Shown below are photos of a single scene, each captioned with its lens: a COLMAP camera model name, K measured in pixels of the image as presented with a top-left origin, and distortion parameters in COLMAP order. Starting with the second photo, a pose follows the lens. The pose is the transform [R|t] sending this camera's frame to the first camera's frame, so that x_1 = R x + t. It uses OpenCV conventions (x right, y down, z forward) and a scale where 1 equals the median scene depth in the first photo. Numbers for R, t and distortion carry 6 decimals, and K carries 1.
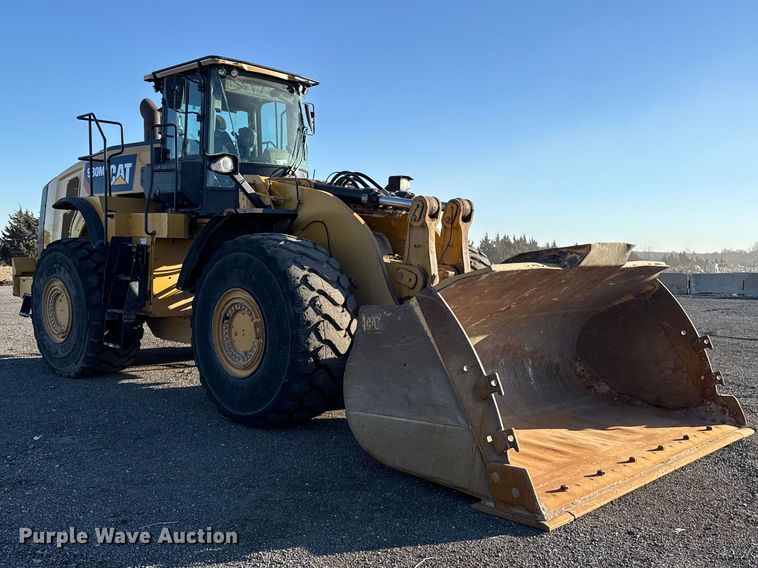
lens RADIAL K [[735.9, 0, 379.0], [0, 735.9, 284.0], [0, 0, 1]] dist [0.093280, -0.004990]
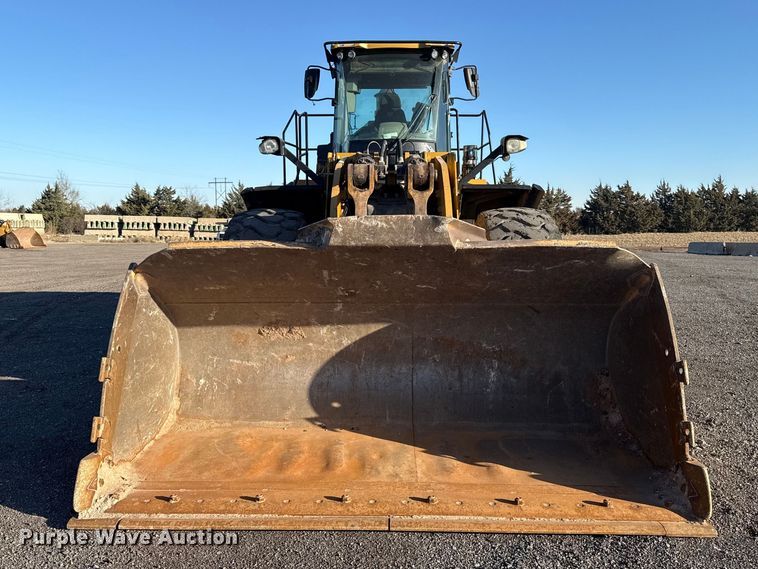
lens RADIAL K [[679.3, 0, 379.0], [0, 679.3, 284.5], [0, 0, 1]] dist [0.117168, -0.000619]
pose [[0.678361, 0.060836, -0.732206, 0.533805], [-0.024964, 0.997899, 0.059784, -0.016583], [0.734305, -0.022277, 0.678455, 0.339330]]
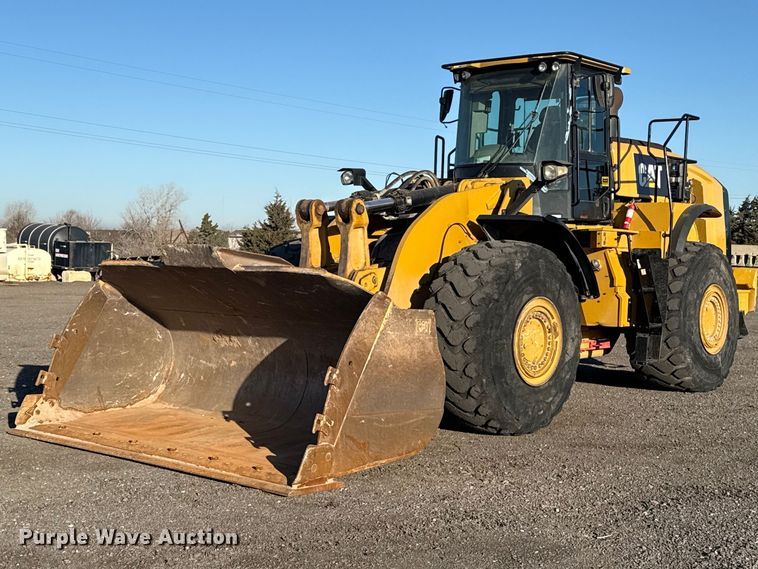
lens RADIAL K [[1124.0, 0, 379.0], [0, 1124.0, 284.5], [0, 0, 1]] dist [0.128651, 0.037673]
pose [[0.056995, 0.031403, -0.997880, 1.232925], [-0.062391, 0.997664, 0.027833, -0.038382], [0.996423, 0.060673, 0.058822, 0.768321]]
